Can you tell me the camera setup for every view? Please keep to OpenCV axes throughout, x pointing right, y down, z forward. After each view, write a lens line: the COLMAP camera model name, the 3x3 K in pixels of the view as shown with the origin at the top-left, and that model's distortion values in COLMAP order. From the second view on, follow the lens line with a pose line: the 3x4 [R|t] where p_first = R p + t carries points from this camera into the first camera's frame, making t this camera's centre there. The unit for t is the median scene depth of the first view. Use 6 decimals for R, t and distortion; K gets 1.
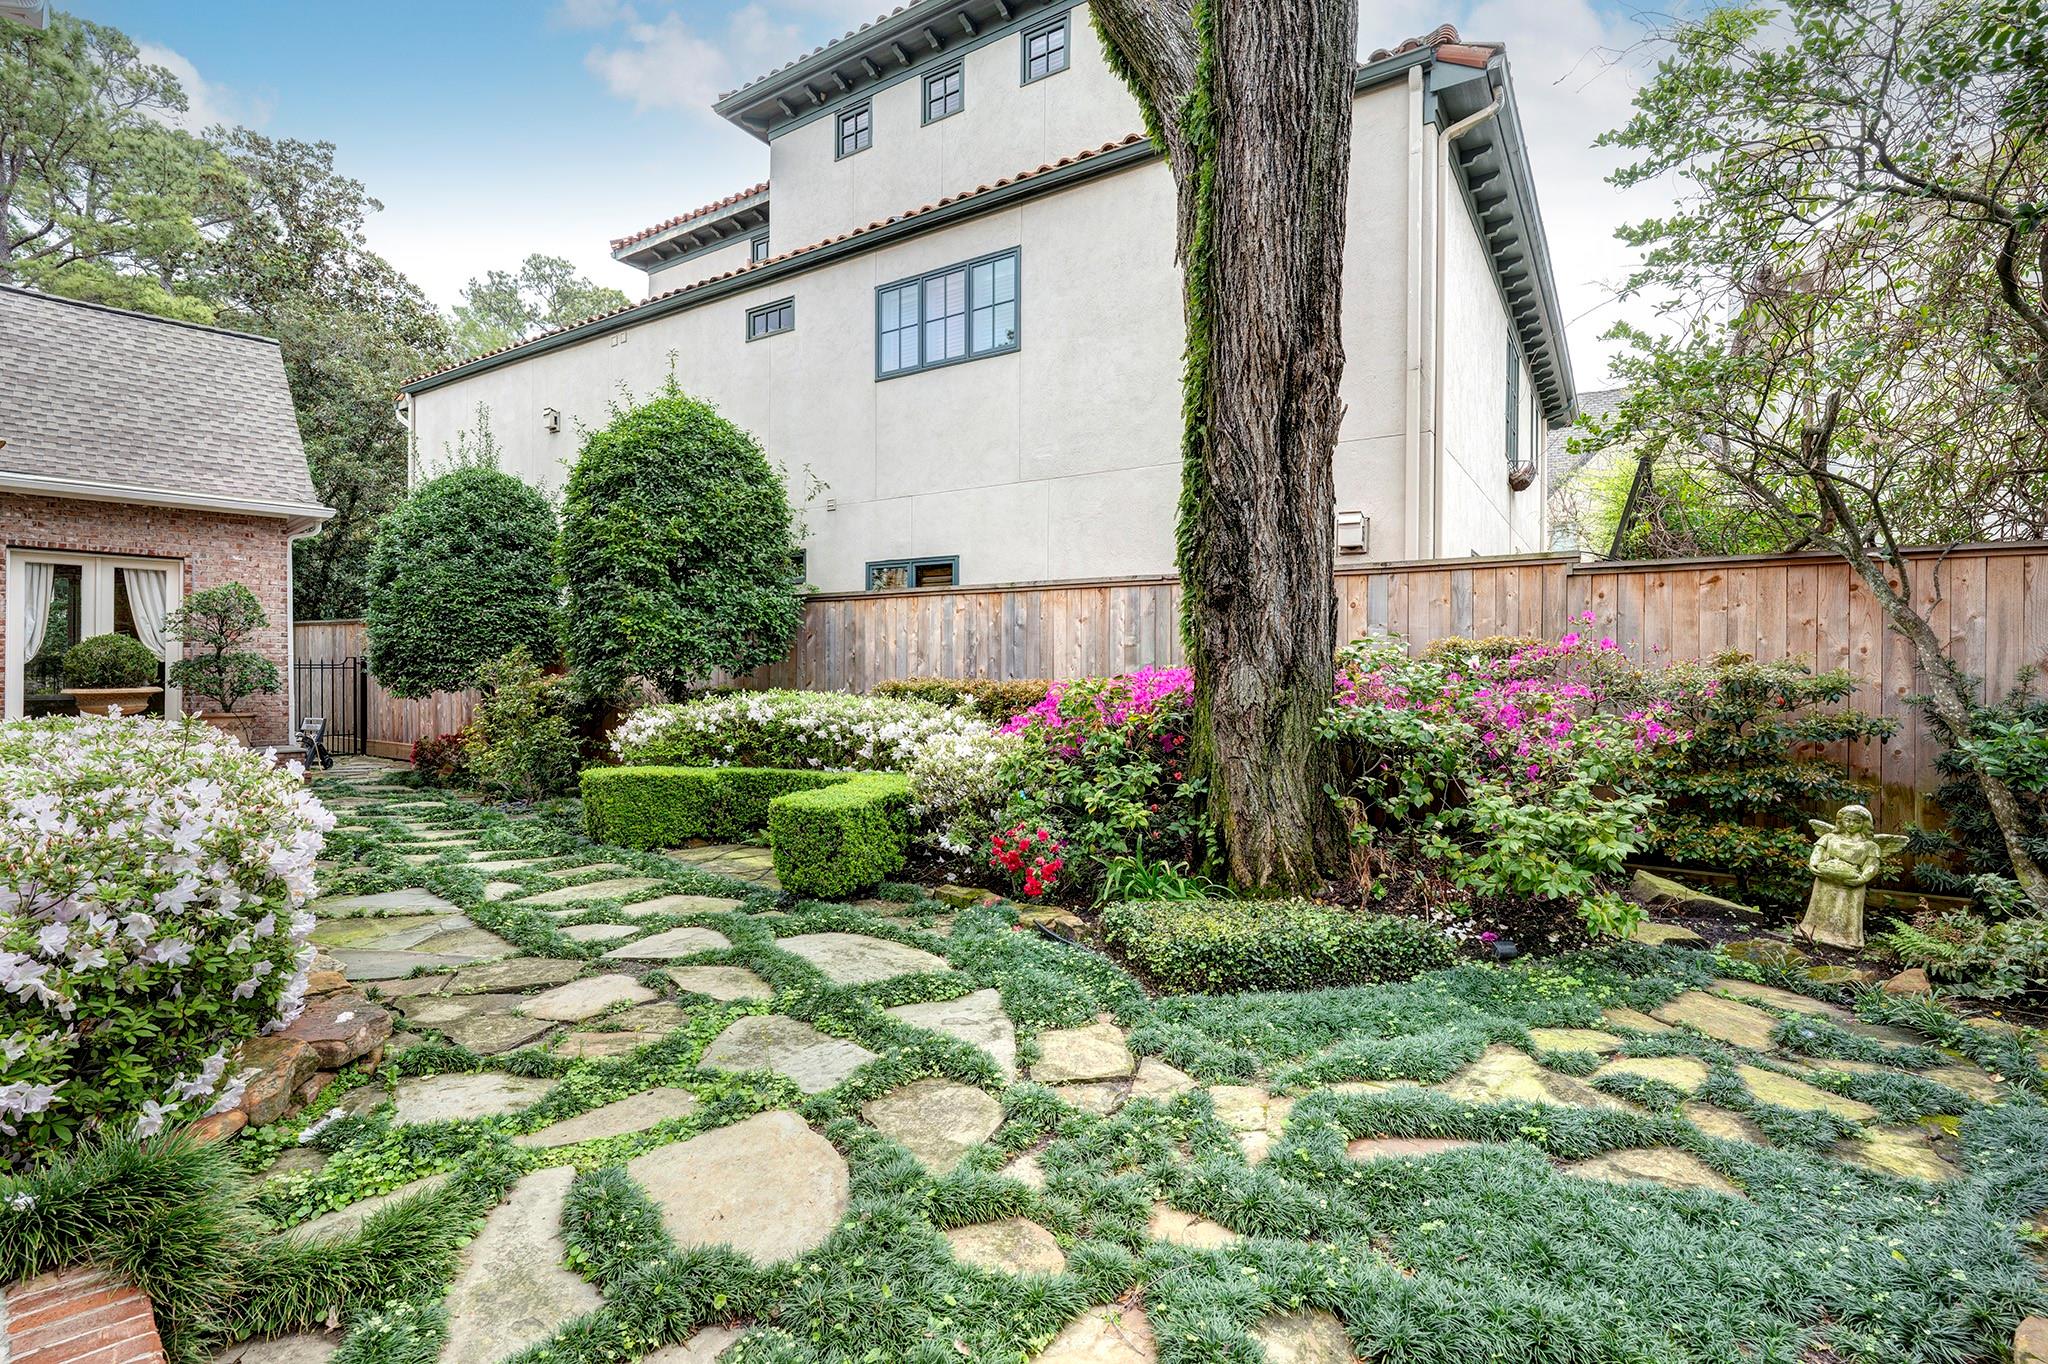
lens RADIAL K [[931.3, 0, 1025.3], [0, 931.3, 671.7], [0, 0, 1]] dist [-0.003669, -0.000140]
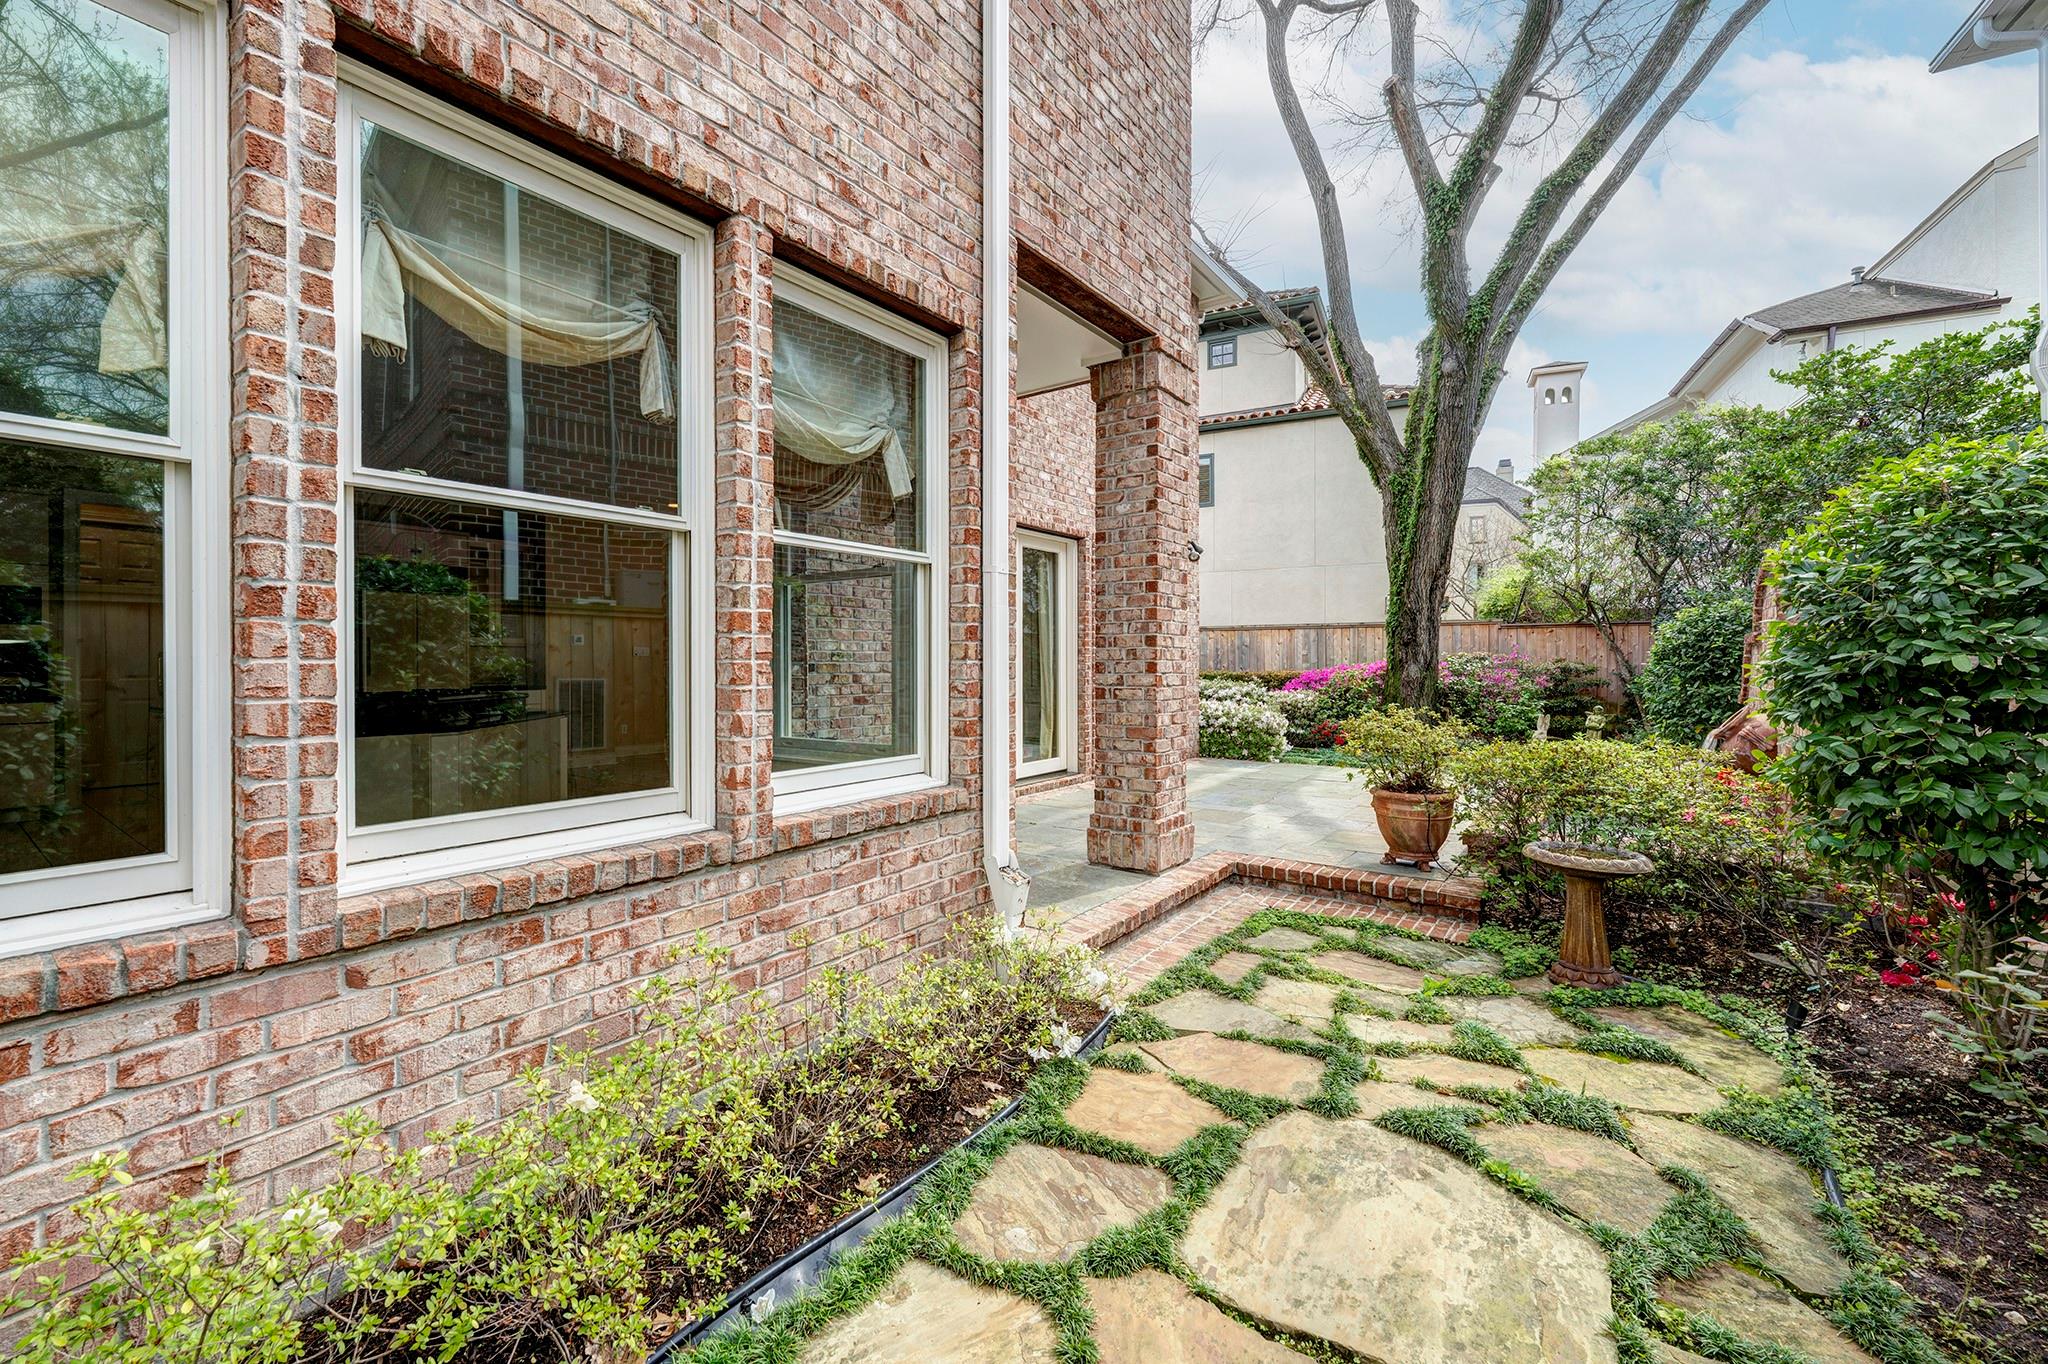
lens RADIAL K [[806.3, 0, 1026.9], [0, 806.3, 661.6], [0, 0, 1]] dist [0.001158, -0.000328]
pose [[0.994281, -0.010404, 0.106290, -1.255941], [0.010694, 0.999941, -0.002152, -0.022857], [-0.106261, 0.003277, 0.994333, -1.437990]]
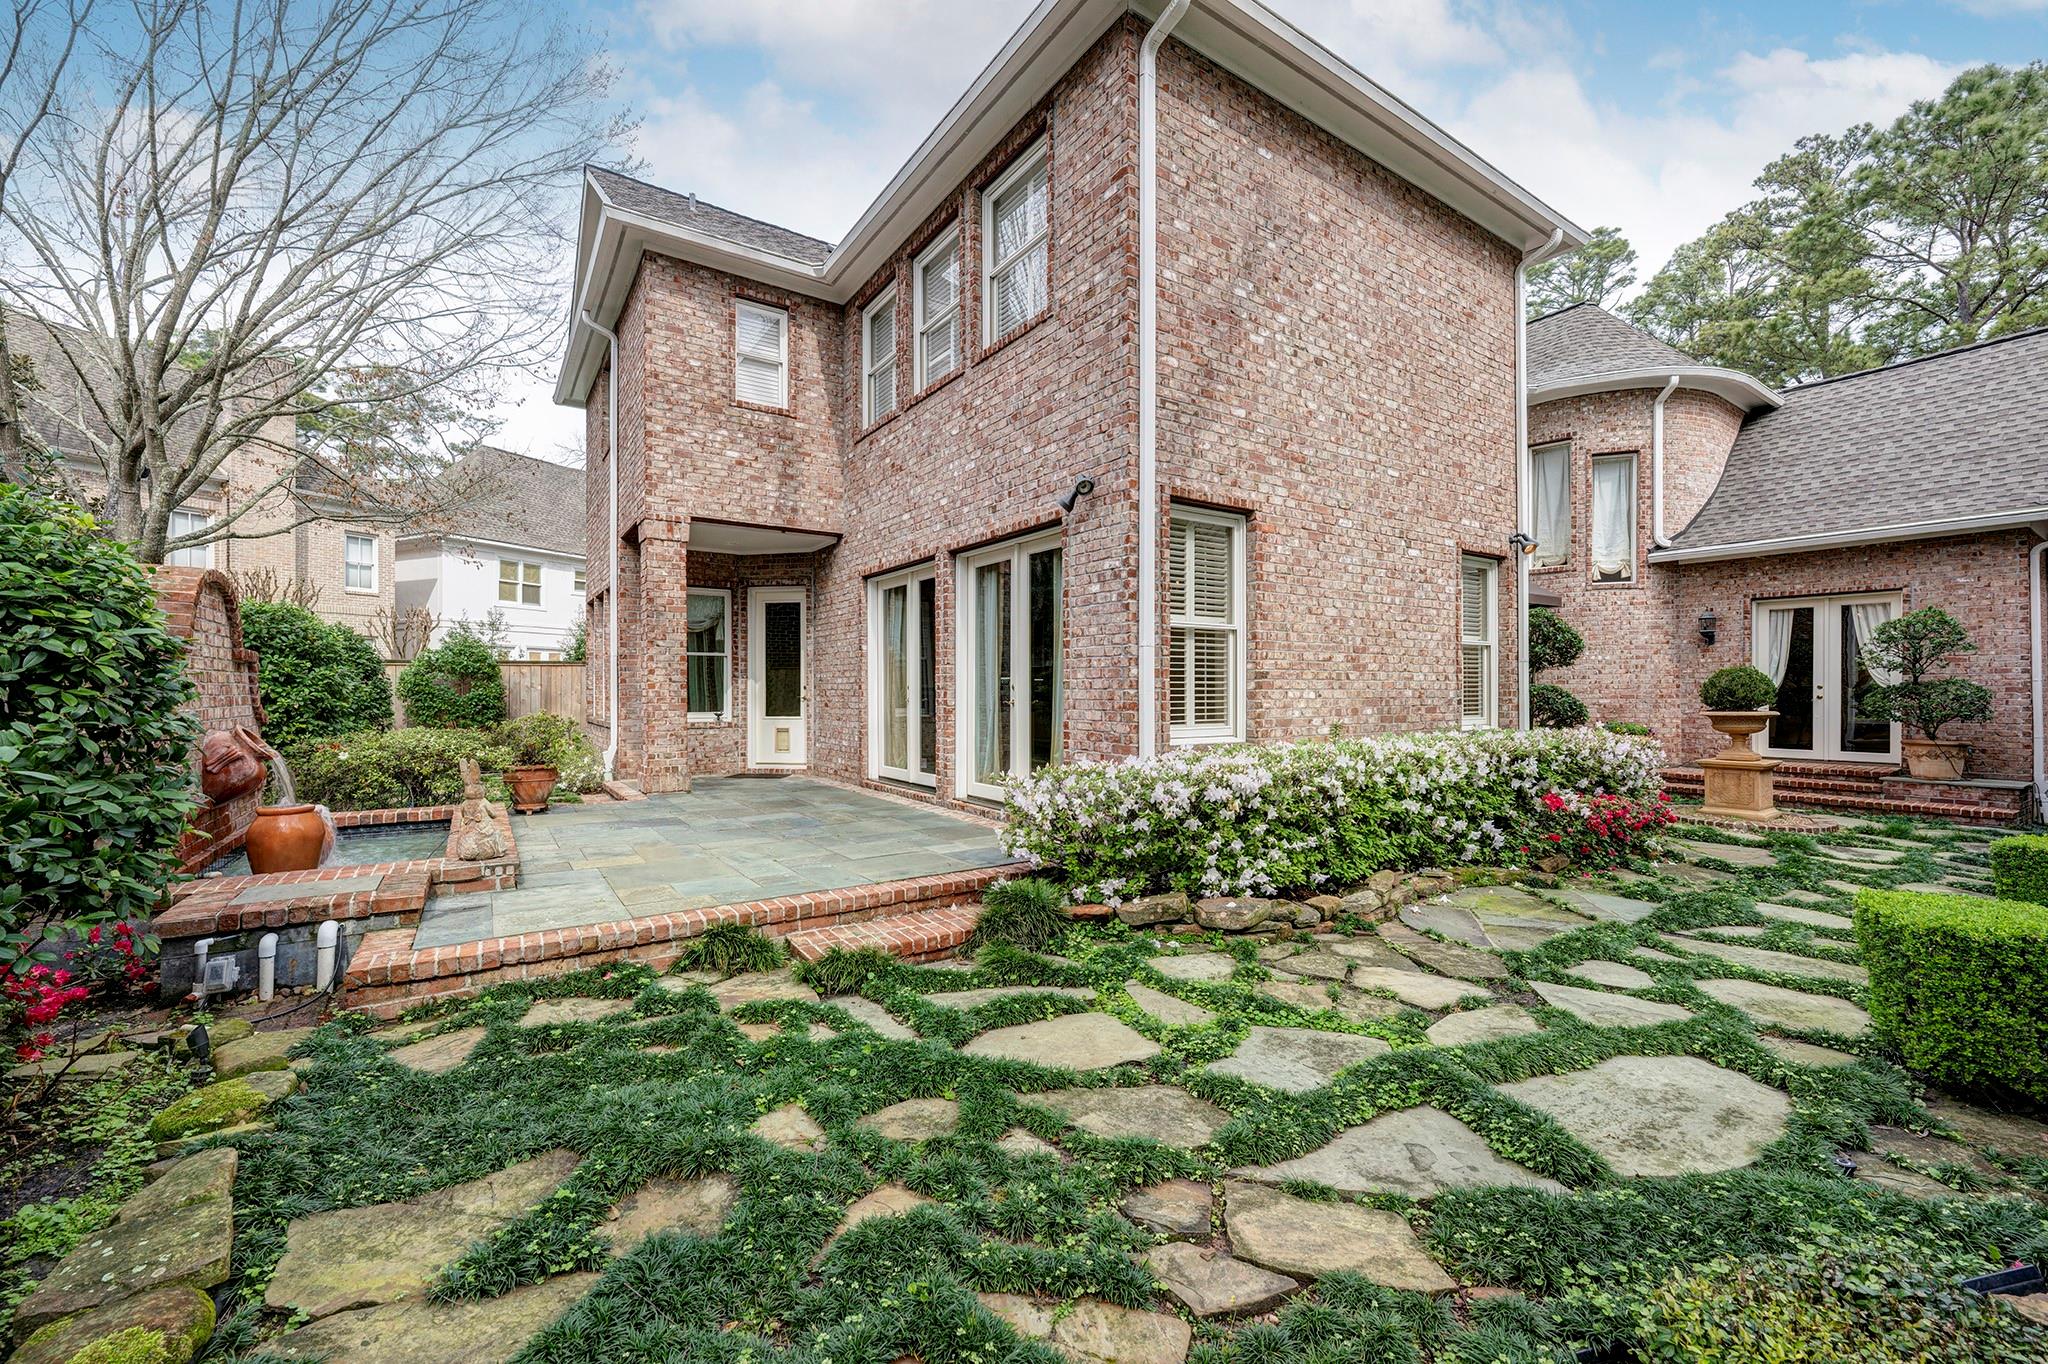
lens RADIAL K [[806.3, 0, 1013.6], [0, 806.3, 695.3], [0, 0, 1]] dist [0.001158, -0.000328]
pose [[-0.247997, -0.006553, -0.968739, 0.611704], [-0.000019, 0.999977, -0.006760, 0.008100], [0.968761, -0.001658, -0.247991, 0.802088]]
